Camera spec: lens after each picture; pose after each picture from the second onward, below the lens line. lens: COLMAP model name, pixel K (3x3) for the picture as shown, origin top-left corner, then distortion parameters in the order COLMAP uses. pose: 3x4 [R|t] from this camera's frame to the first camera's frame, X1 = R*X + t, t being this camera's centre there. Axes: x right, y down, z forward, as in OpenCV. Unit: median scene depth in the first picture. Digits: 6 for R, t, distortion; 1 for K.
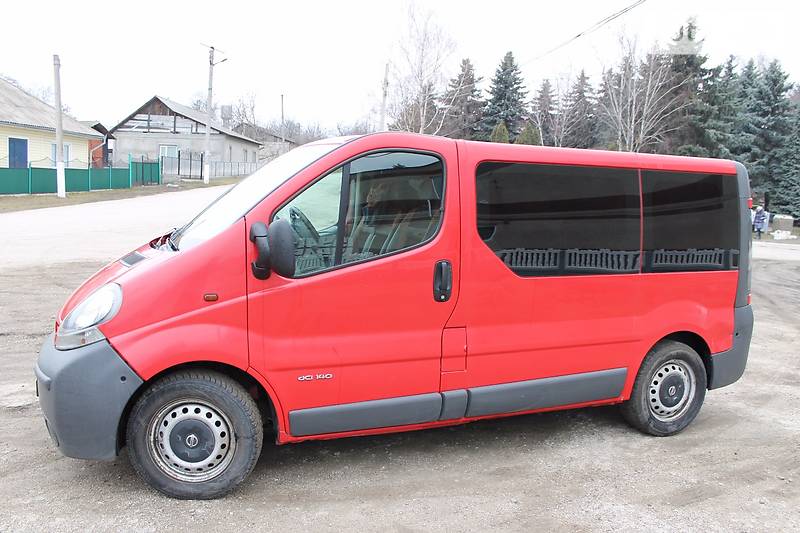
lens RADIAL K [[661.2, 0, 401.3], [0, 661.2, 286.7], [0, 0, 1]] dist [-0.180393, 0.152877]
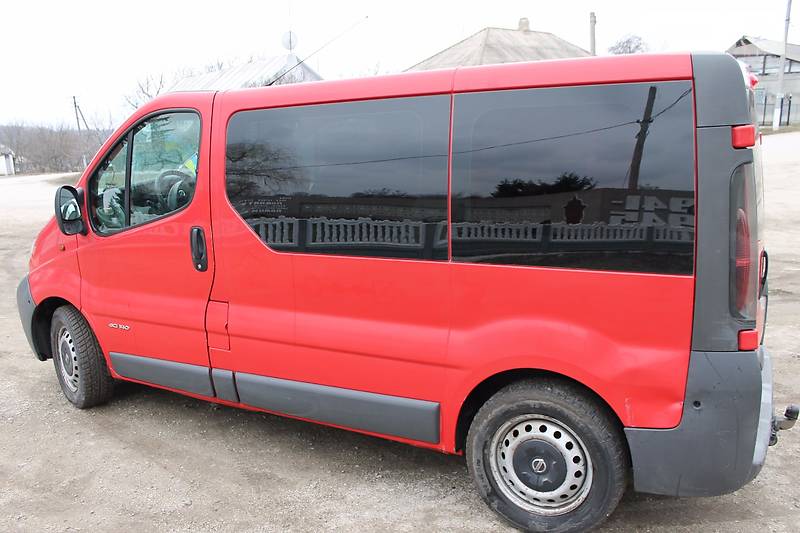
lens RADIAL K [[661.2, 0, 401.3], [0, 661.2, 286.7], [0, 0, 1]] dist [-0.180393, 0.152877]
pose [[0.635085, 0.117341, -0.763478, 0.905132], [-0.058600, 0.992865, 0.103850, -0.064284], [0.770216, -0.021214, 0.637430, 0.612014]]
